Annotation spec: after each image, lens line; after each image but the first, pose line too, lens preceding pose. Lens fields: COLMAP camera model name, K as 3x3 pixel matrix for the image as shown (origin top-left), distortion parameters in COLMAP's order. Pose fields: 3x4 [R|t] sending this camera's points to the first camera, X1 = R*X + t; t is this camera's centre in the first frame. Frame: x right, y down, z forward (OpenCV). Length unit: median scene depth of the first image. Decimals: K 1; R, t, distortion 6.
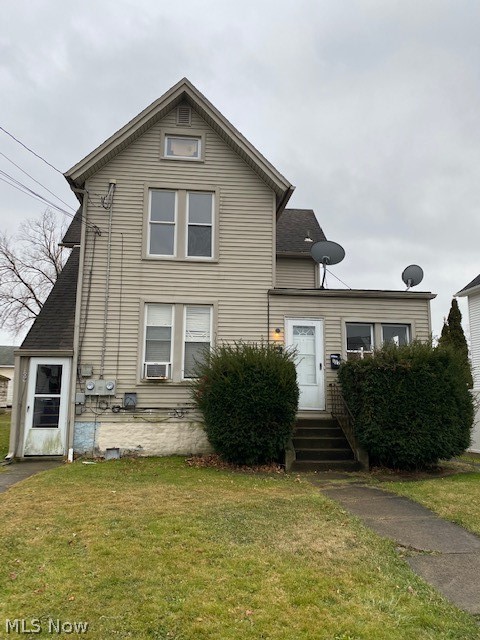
lens RADIAL K [[525.8, 0, 240.0], [0, 525.8, 320.0], [0, 0, 1]] dist [0.132535, -0.268038]
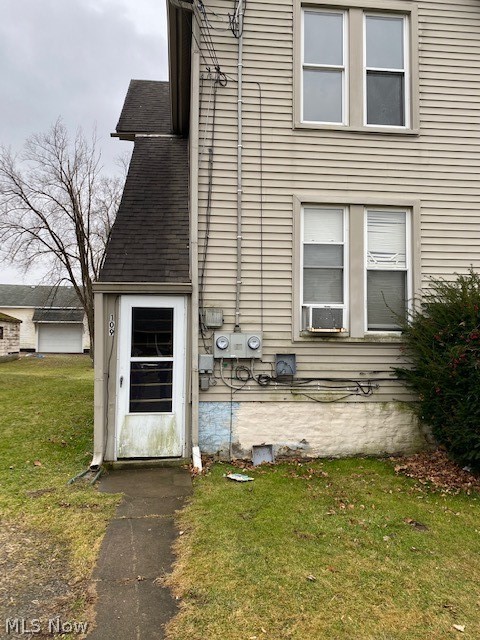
lens RADIAL K [[525.8, 0, 240.0], [0, 525.8, 320.0], [0, 0, 1]] dist [0.132535, -0.268038]
pose [[0.999977, -0.002539, 0.006315, -0.261306], [0.001809, 0.993606, 0.112892, 0.030982], [-0.006562, -0.112878, 0.993587, 0.407811]]
